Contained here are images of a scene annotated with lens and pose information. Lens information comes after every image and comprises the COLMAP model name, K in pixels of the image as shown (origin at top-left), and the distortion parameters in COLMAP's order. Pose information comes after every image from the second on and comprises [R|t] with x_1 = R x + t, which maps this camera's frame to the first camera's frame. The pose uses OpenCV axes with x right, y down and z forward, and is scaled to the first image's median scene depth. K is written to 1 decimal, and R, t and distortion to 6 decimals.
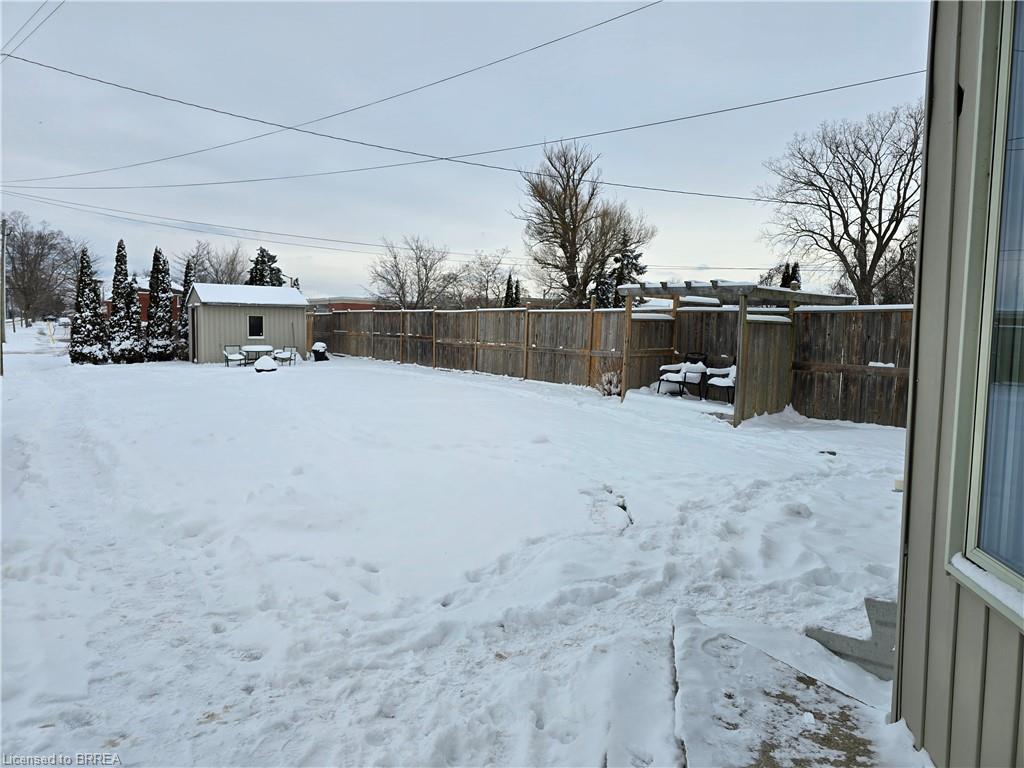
lens RADIAL K [[685.5, 0, 512.6], [0, 685.5, 380.9], [0, 0, 1]] dist [0.022158, 0.000048]
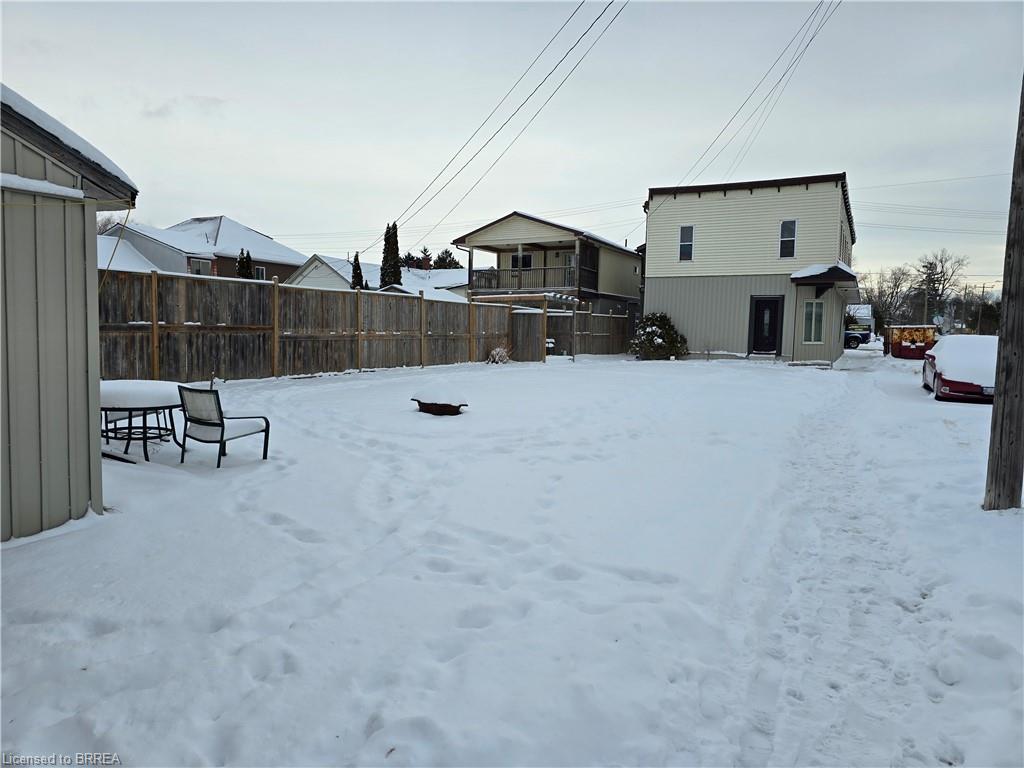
lens RADIAL K [[685.5, 0, 511.7], [0, 685.5, 381.3], [0, 0, 1]] dist [0.022158, 0.000048]
pose [[-0.480802, -0.104226, 0.870612, -0.640660], [0.032672, 0.990091, 0.136573, -0.078953], [-0.876220, 0.094110, -0.472633, 0.944618]]
